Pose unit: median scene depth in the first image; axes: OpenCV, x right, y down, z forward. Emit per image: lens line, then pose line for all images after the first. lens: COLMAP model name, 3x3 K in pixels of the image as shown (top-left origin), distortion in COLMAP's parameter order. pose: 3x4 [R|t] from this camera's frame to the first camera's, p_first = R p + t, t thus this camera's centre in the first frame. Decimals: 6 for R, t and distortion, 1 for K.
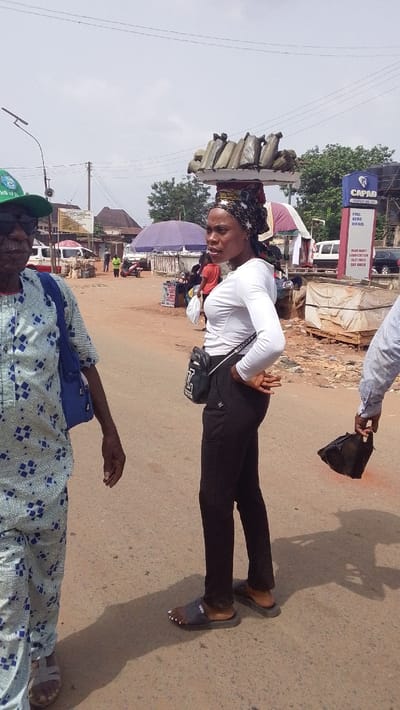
lens RADIAL K [[529.1, 0, 210.2], [0, 529.1, 337.1], [0, 0, 1]] dist [0.055520, -0.064739]
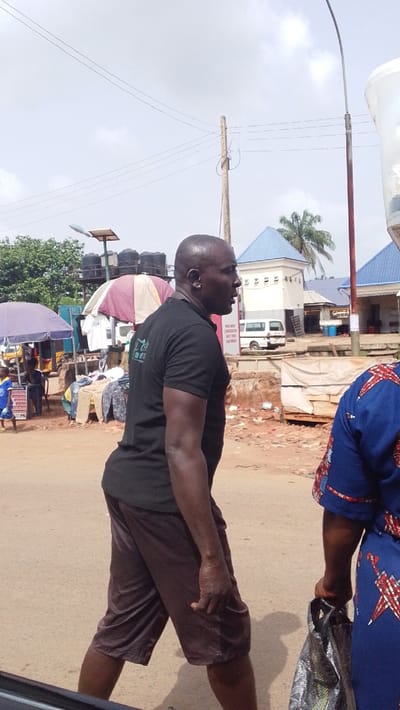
lens RADIAL K [[529.1, 0, 201.7], [0, 529.1, 344.4], [0, 0, 1]] dist [0.055520, -0.064739]
pose [[0.834769, -0.079123, 0.544885, -0.258650], [0.162915, 0.980803, -0.107165, -0.043183], [-0.525946, 0.178228, 0.831635, 0.281139]]
